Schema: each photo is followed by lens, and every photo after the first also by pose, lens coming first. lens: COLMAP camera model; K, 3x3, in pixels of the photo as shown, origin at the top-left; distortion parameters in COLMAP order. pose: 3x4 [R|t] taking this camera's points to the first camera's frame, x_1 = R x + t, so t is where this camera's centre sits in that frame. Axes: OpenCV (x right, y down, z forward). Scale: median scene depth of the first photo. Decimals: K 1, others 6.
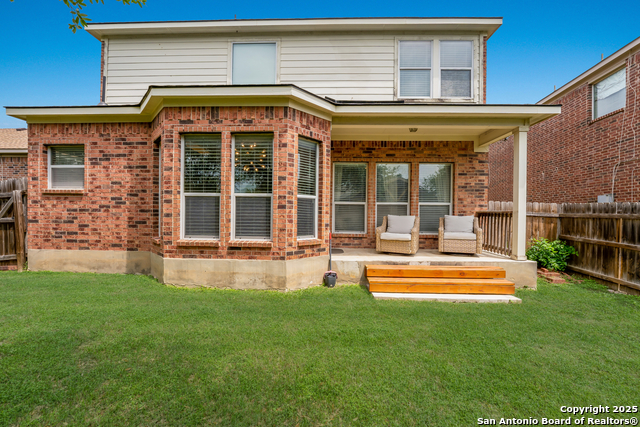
lens RADIAL K [[264.7, 0, 321.6], [0, 264.7, 214.9], [0, 0, 1]] dist [-0.018871, 0.000511]
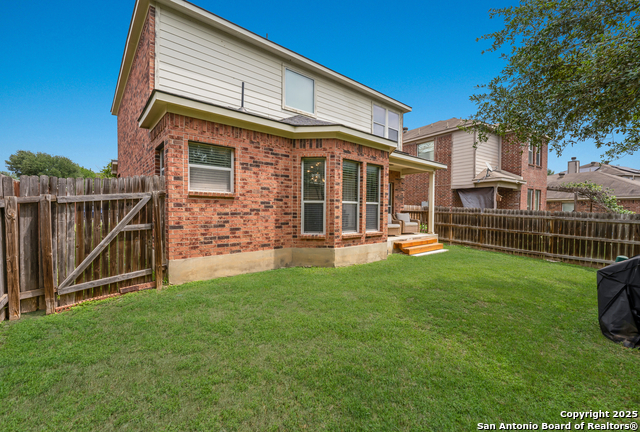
lens RADIAL K [[264.7, 0, 321.3], [0, 264.7, 211.5], [0, 0, 1]] dist [-0.018871, 0.000511]
pose [[0.737145, -0.009128, 0.675673, -1.353567], [-0.001837, 0.999878, 0.015513, -0.043442], [-0.675732, -0.012676, 0.737039, 0.023557]]
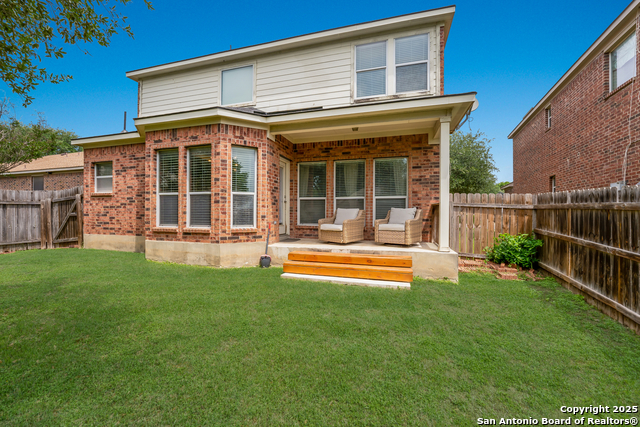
lens RADIAL K [[264.7, 0, 320.3], [0, 264.7, 211.2], [0, 0, 1]] dist [-0.018871, 0.000511]
pose [[0.965621, -0.008716, -0.259809, 0.561361], [0.006781, 0.999942, -0.008343, 0.024588], [0.259866, 0.006295, 0.965624, -0.089415]]
